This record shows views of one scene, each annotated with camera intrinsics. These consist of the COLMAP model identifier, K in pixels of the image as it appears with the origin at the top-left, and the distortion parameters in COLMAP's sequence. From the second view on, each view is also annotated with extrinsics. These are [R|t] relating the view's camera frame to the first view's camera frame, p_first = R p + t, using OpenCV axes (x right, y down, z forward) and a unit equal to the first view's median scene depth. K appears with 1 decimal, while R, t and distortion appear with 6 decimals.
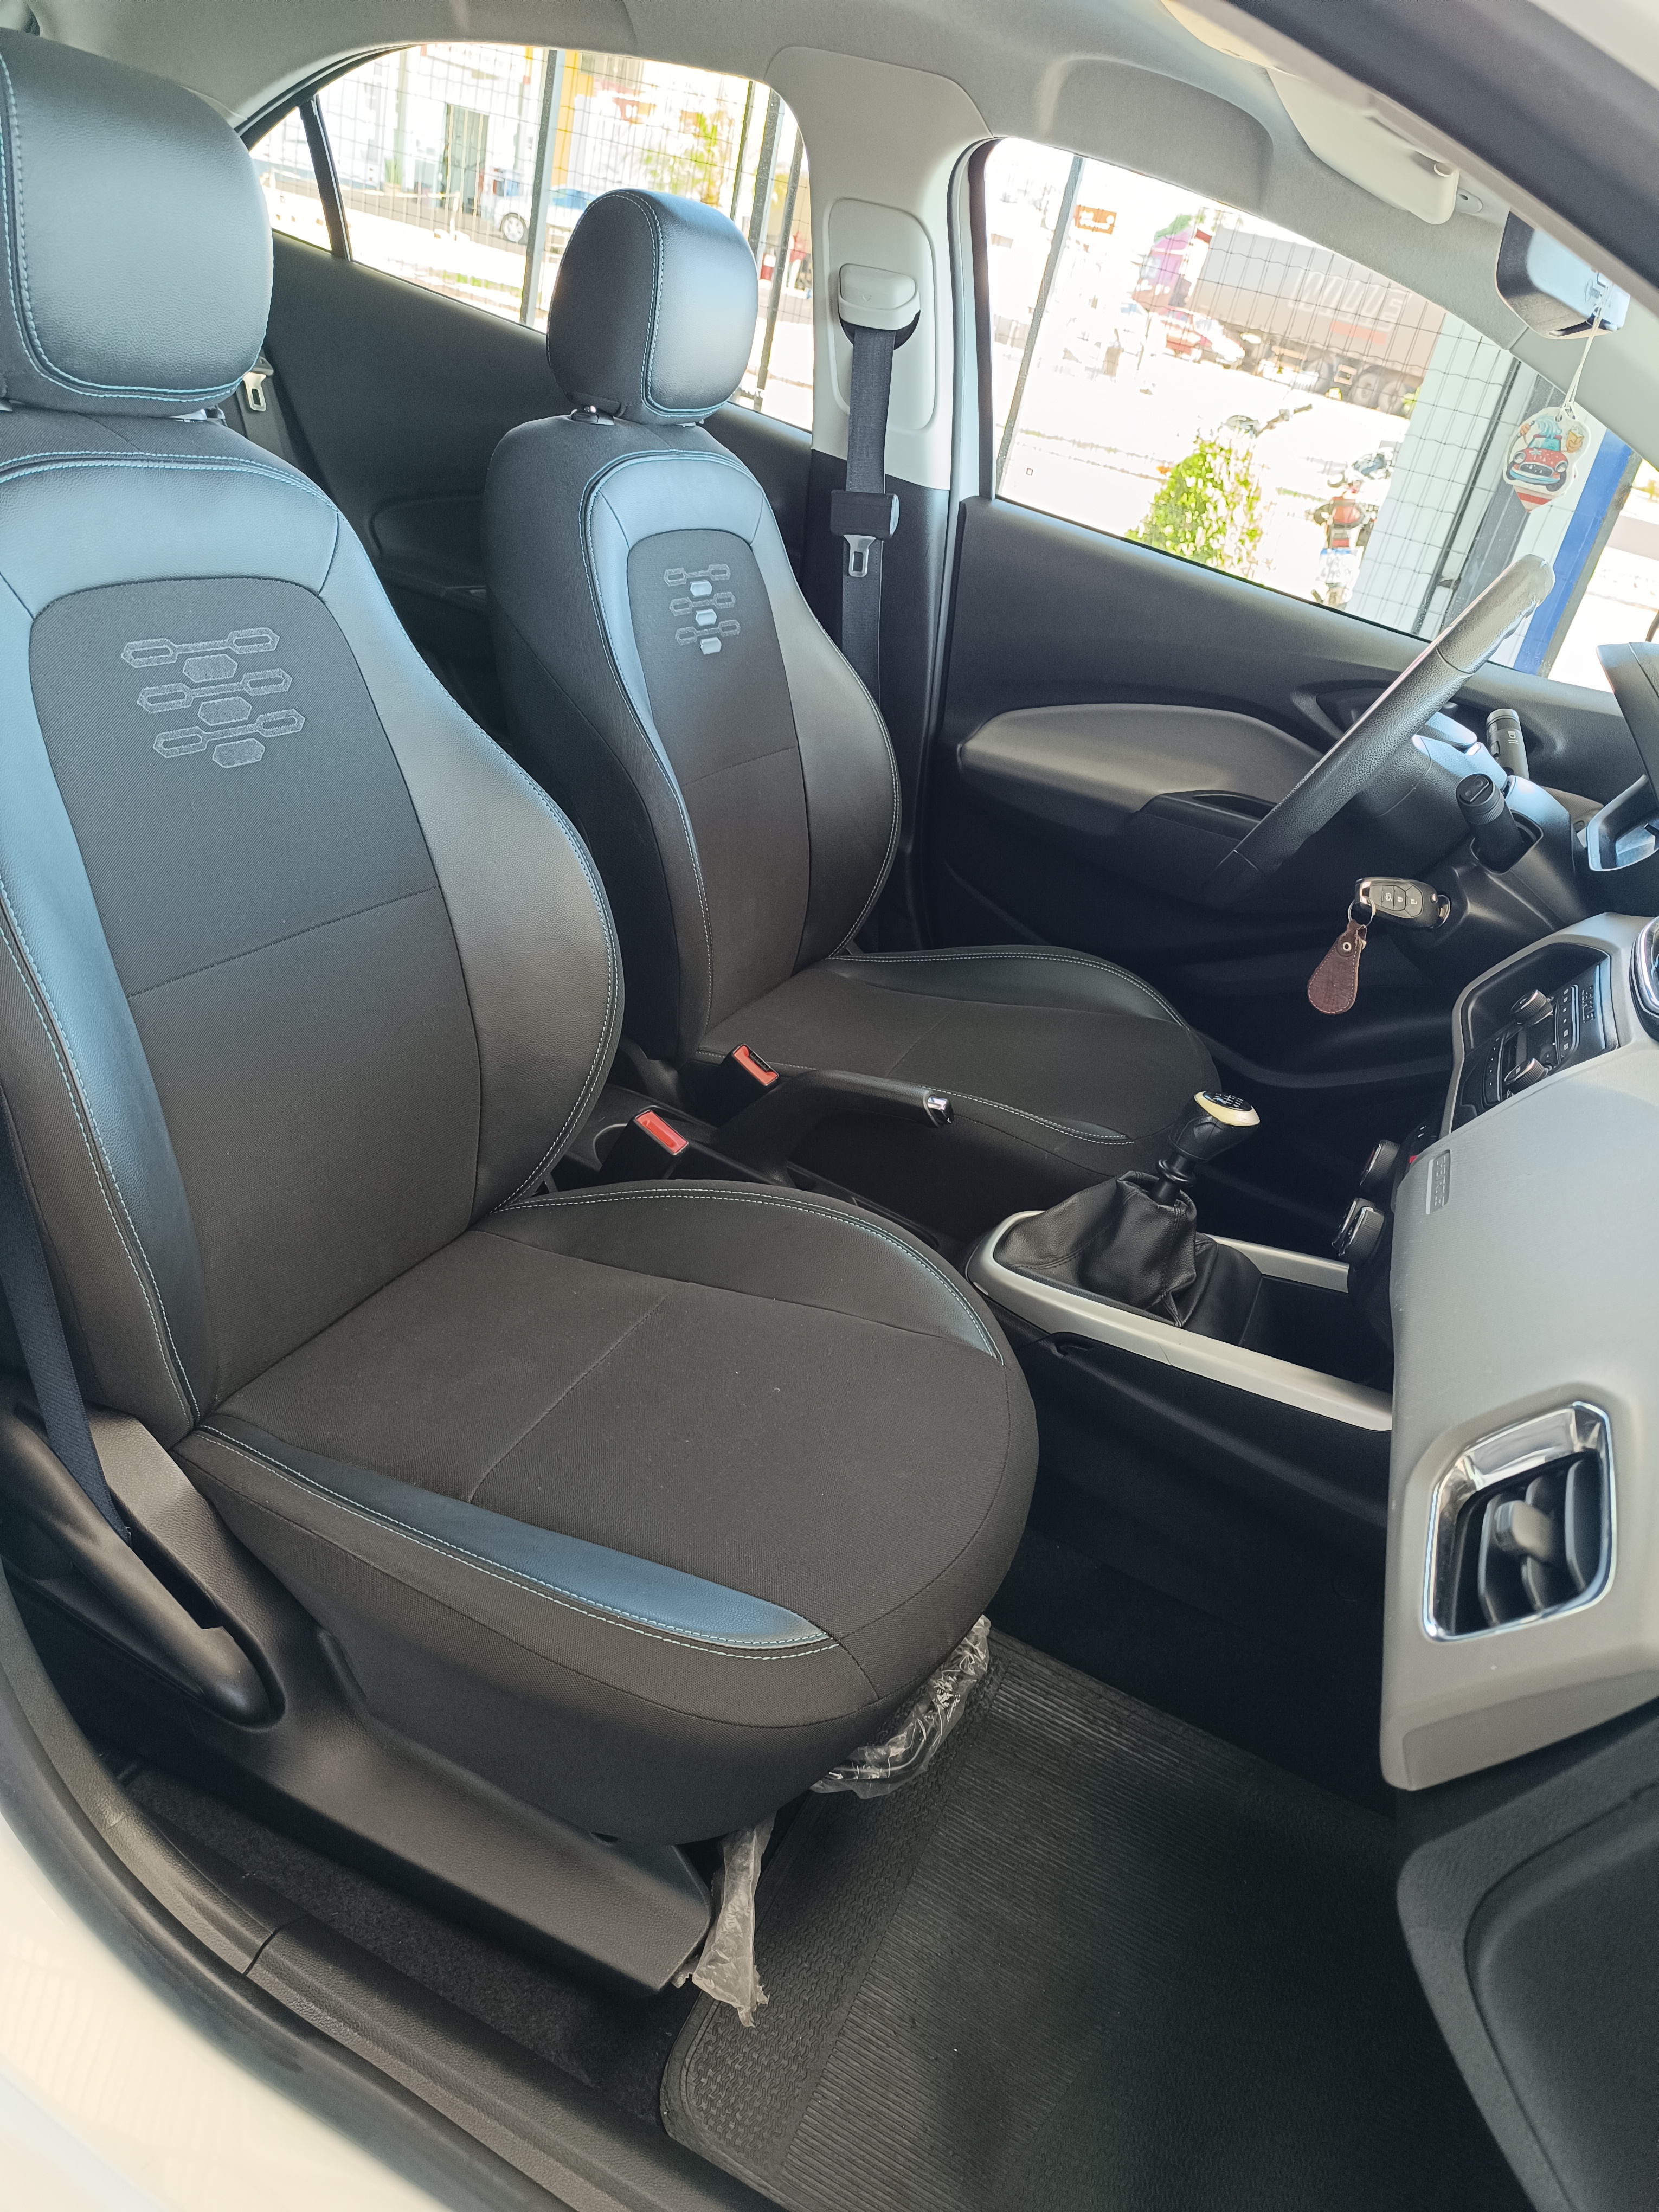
lens RADIAL K [[1537.9, 0, 763.1], [0, 1537.9, 1107.8], [0, 0, 1]] dist [0.001203, -0.001682]
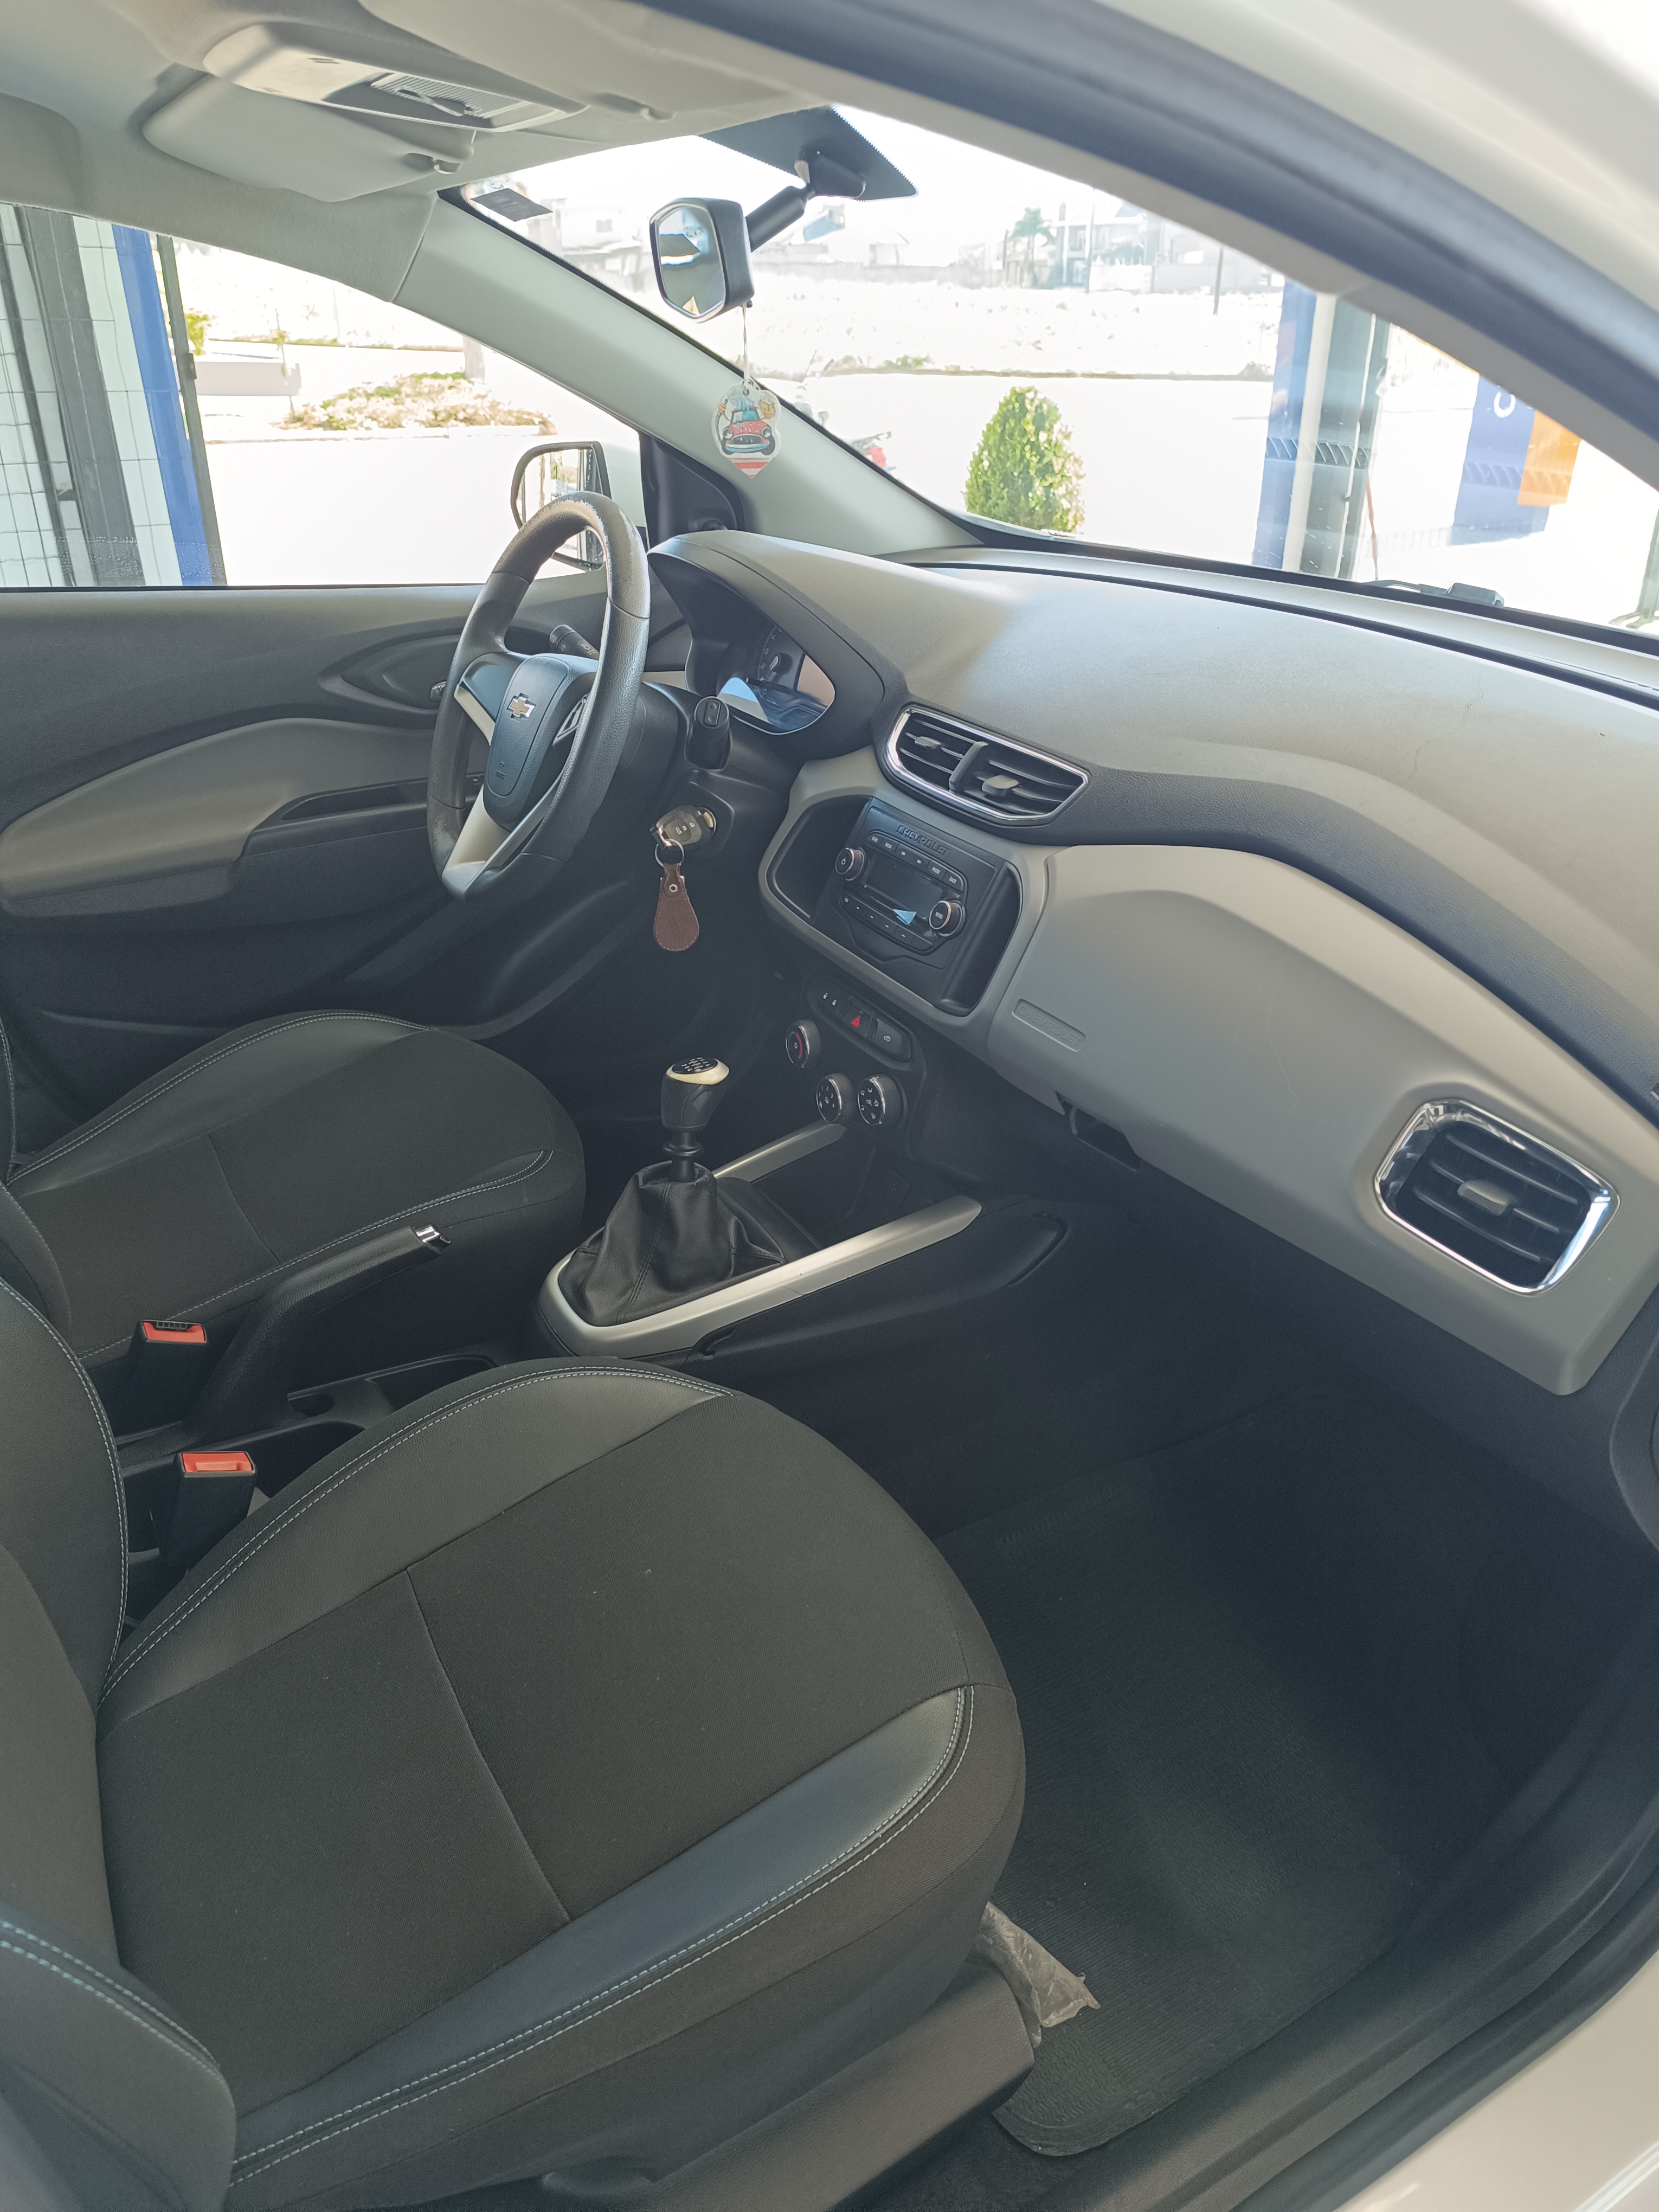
lens RADIAL K [[1549.6, 0, 829.5], [0, 1549.6, 1106.0], [0, 0, 1]] dist [0.027578, -0.040978]
pose [[0.552206, -0.538671, 0.636319, -0.332257], [0.485151, 0.828325, 0.280191, -0.229852], [-0.678009, 0.153988, 0.718743, 0.172863]]
